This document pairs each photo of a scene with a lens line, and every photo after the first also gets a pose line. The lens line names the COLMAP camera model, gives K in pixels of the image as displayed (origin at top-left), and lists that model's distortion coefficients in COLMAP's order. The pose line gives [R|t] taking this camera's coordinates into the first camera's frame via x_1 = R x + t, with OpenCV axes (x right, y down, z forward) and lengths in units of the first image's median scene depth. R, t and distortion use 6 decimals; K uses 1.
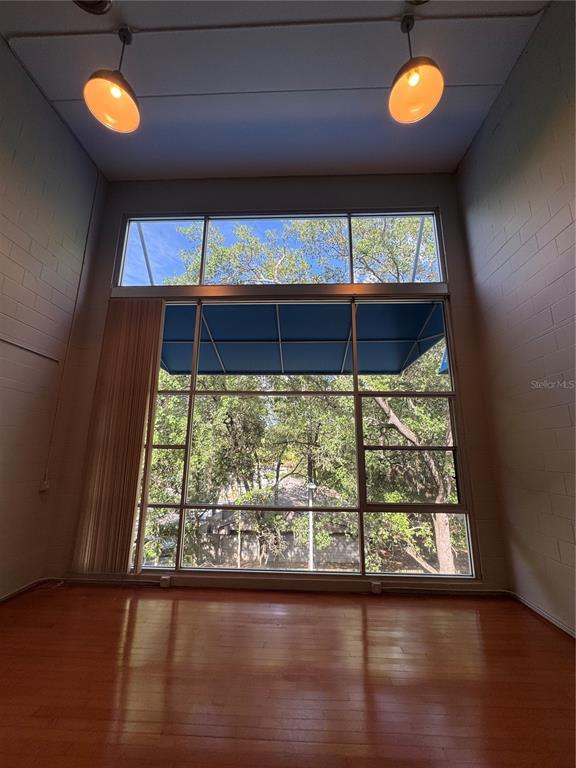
lens RADIAL K [[307.7, 0, 288.7], [0, 307.7, 384.2], [0, 0, 1]] dist [-0.002543, -0.000136]
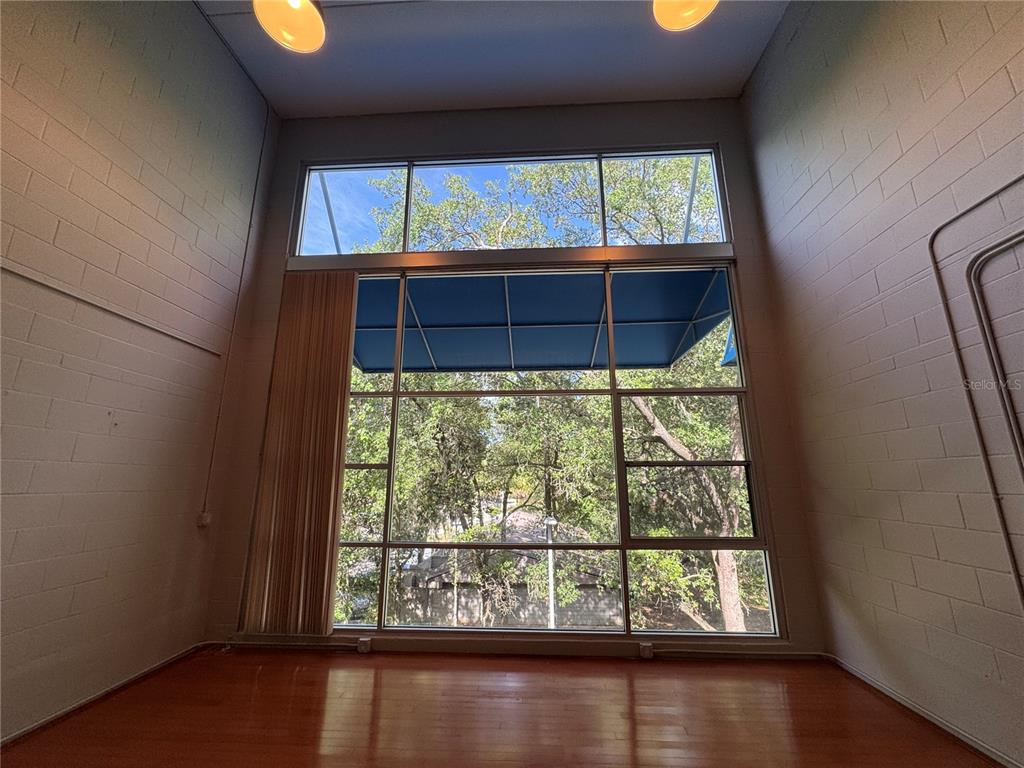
lens RADIAL K [[410.2, 0, 511.9], [0, 410.2, 384.6], [0, 0, 1]] dist [-0.002543, -0.000136]
pose [[0.999815, -0.015586, -0.011290, -0.009949], [0.015501, 0.999851, -0.007557, 0.009514], [0.011406, 0.007380, 0.999908, -0.002294]]
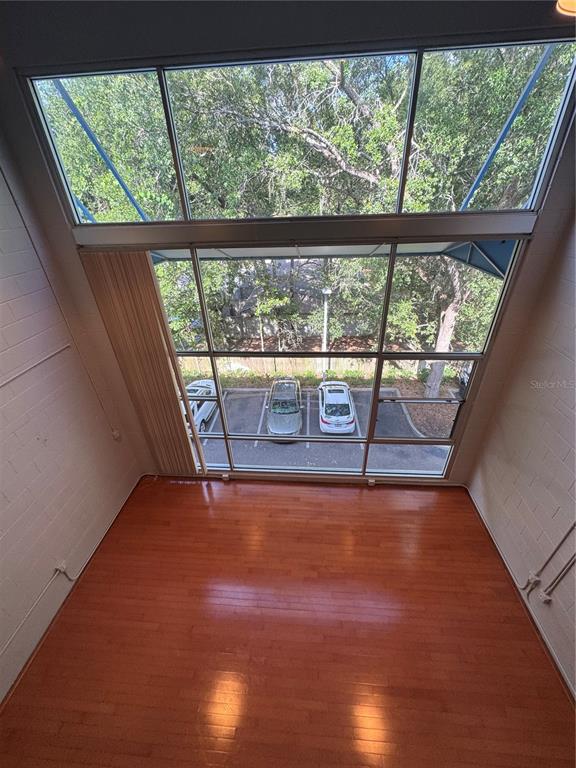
lens RADIAL K [[307.7, 0, 288.7], [0, 307.7, 384.2], [0, 0, 1]] dist [-0.002543, -0.000136]
pose [[0.998339, -0.019948, -0.054055, -0.008284], [0.051981, 0.716536, 0.695611, -0.350279], [0.024856, -0.697265, 0.716383, 0.139361]]
